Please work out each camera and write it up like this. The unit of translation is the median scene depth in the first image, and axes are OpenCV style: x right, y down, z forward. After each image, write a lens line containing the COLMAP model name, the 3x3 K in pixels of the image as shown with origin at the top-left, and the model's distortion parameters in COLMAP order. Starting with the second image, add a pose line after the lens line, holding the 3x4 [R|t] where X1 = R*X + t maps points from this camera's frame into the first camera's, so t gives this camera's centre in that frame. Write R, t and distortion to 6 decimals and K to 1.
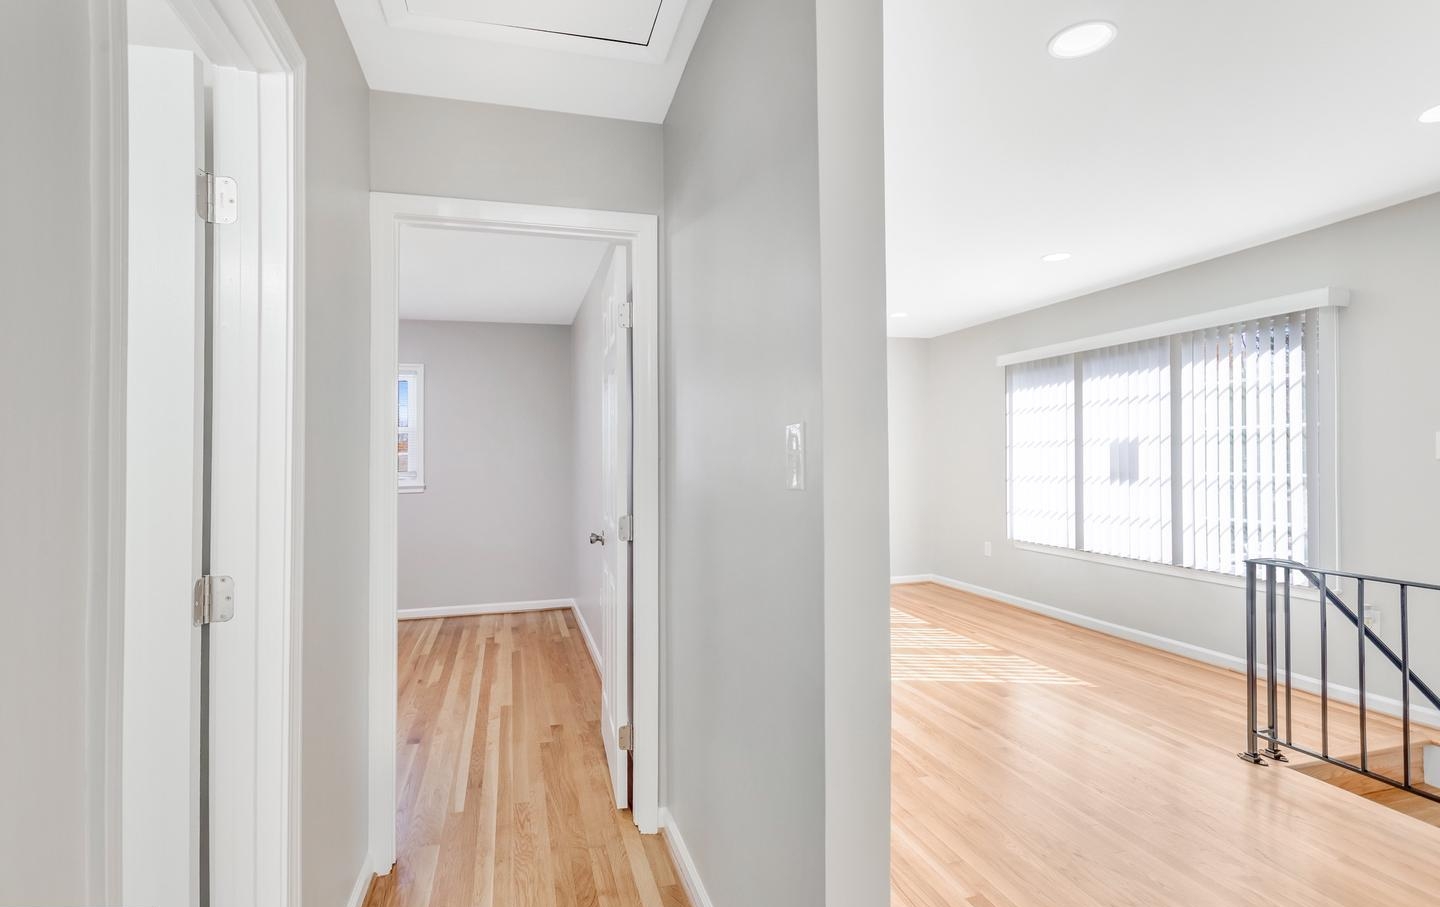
lens RADIAL K [[737.8, 0, 718.1], [0, 737.8, 481.4], [0, 0, 1]] dist [0.003018, 0.001212]
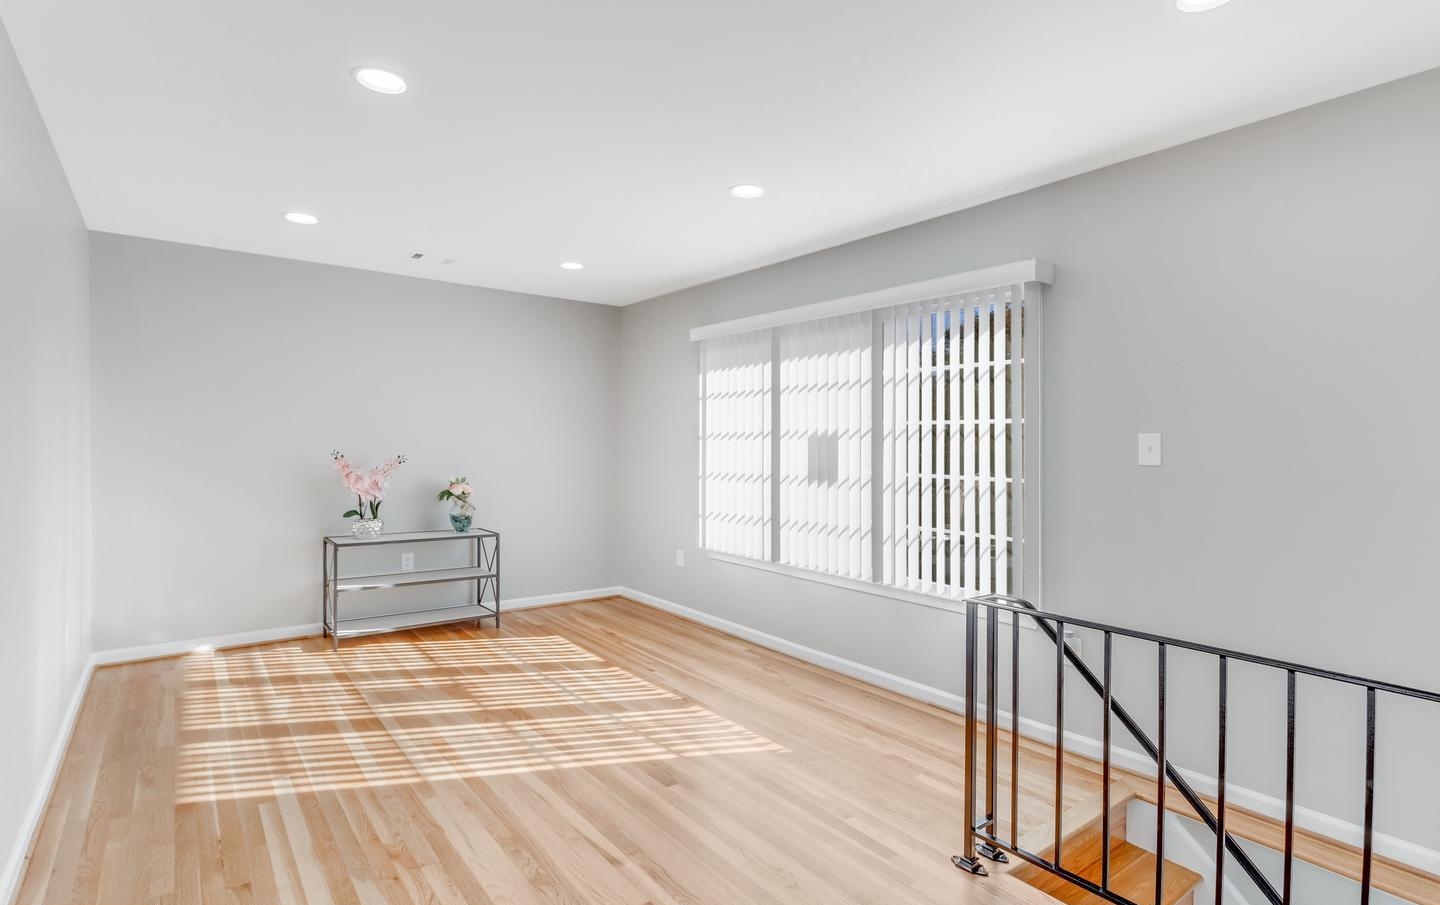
lens RADIAL K [[740.1, 0, 720.0], [0, 740.1, 452.5], [0, 0, 1]] dist [-0.000290, 0.000191]
pose [[0.935390, 0.019268, 0.353092, 0.153722], [-0.011258, 0.999631, -0.024727, -0.012750], [-0.353439, 0.019155, 0.935262, 0.272482]]
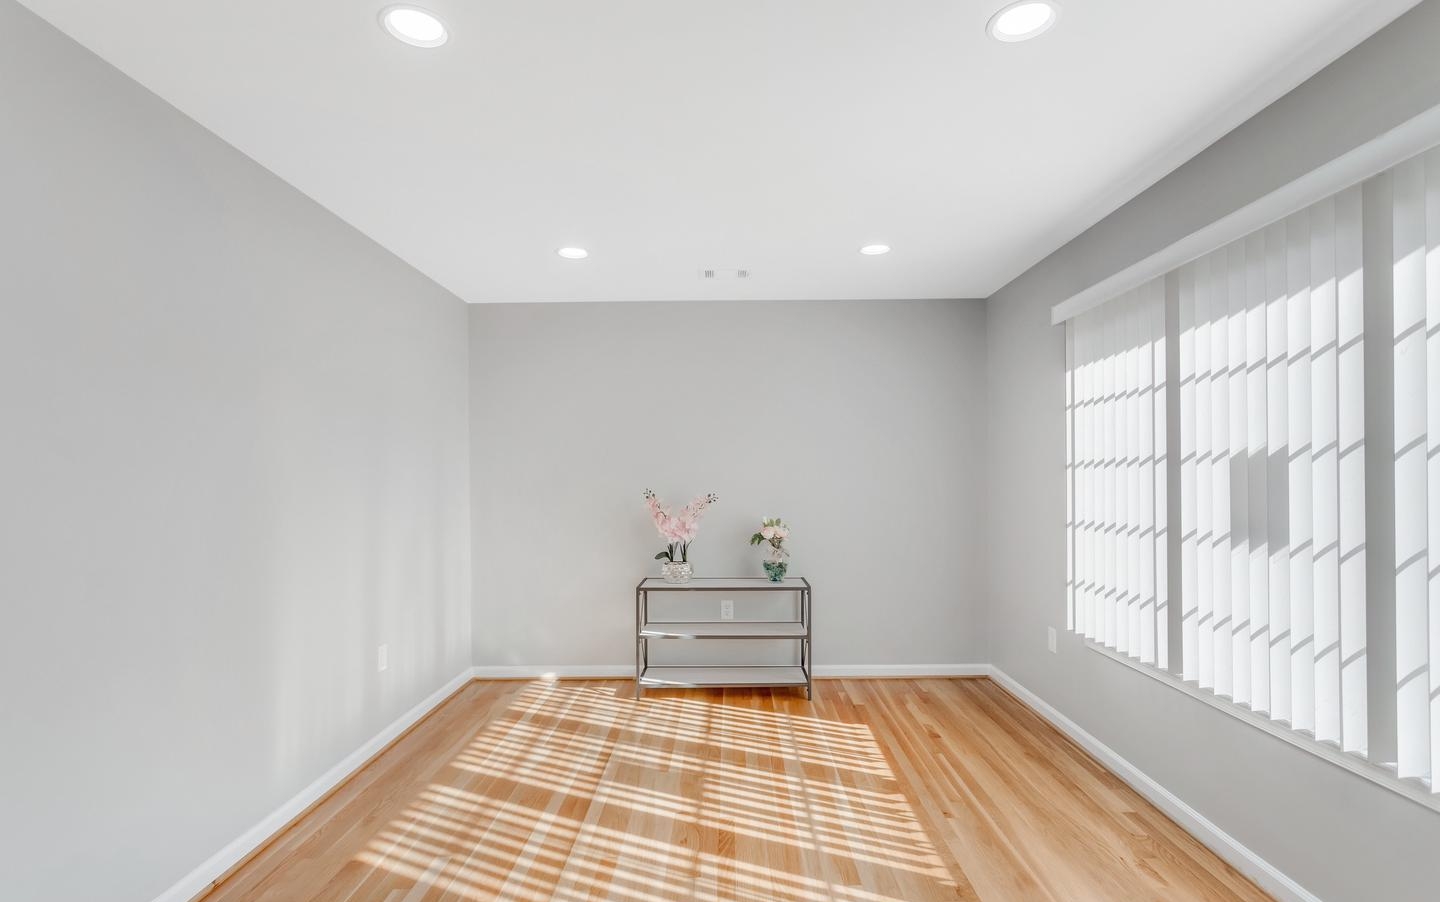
lens RADIAL K [[724.6, 0, 716.9], [0, 724.6, 482.7], [0, 0, 1]] dist [-0.014625, -0.000046]
pose [[0.957954, 0.010015, -0.286748, 0.391044], [-0.016897, 0.999625, -0.021534, -0.024480], [0.286425, 0.025474, 0.957764, 0.531747]]
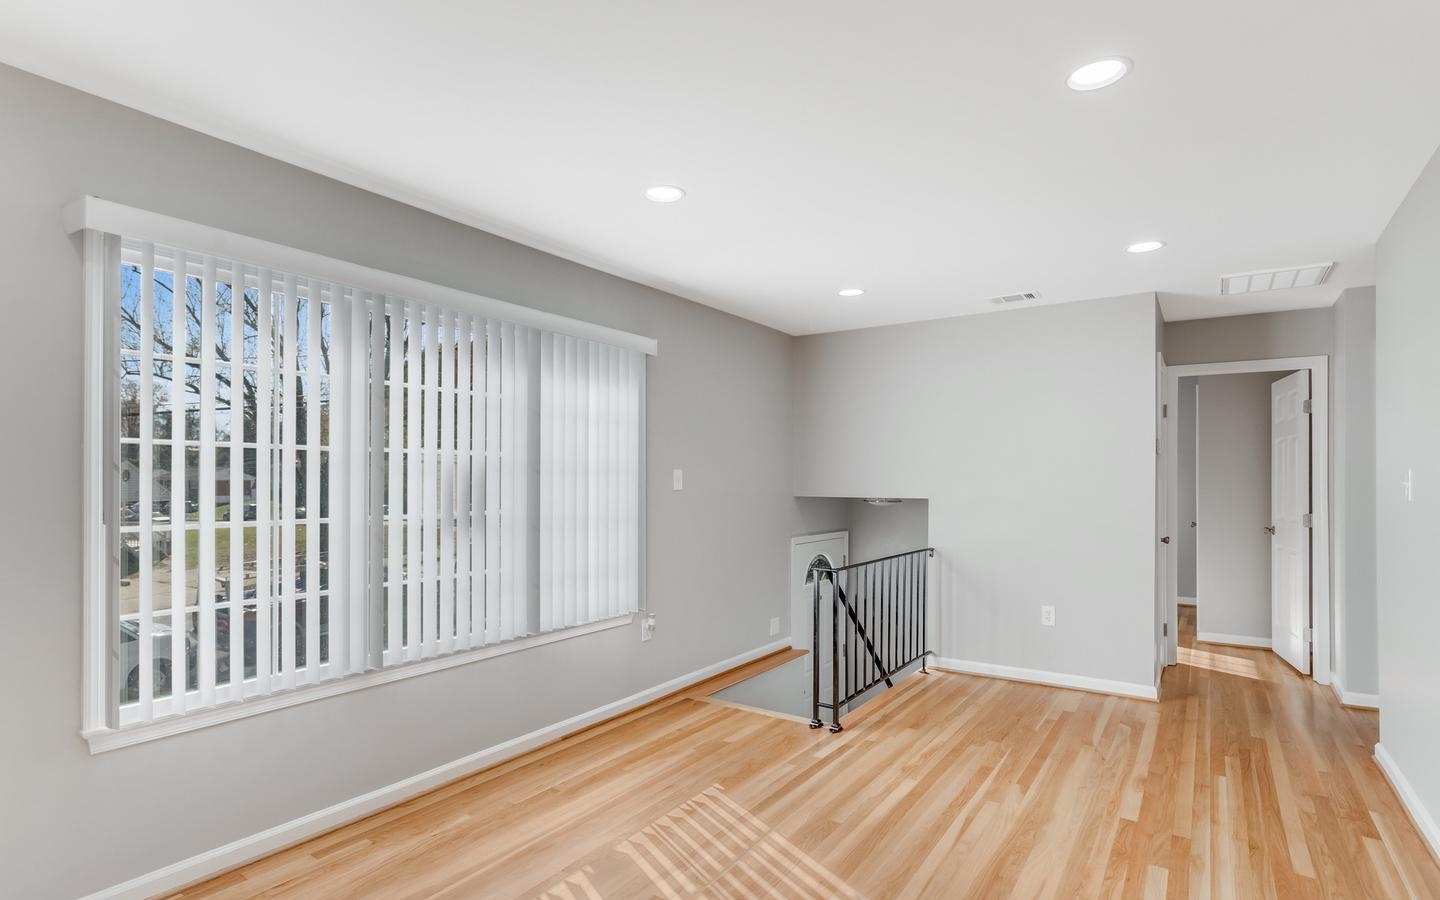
lens RADIAL K [[740.1, 0, 720.0], [0, 740.1, 450.0], [0, 0, 1]] dist [-0.000290, 0.000191]
pose [[-0.631544, 0.040913, 0.774260, -0.099064], [0.037991, 0.999040, -0.021802, -0.053087], [-0.774409, 0.015646, -0.632492, 1.365824]]
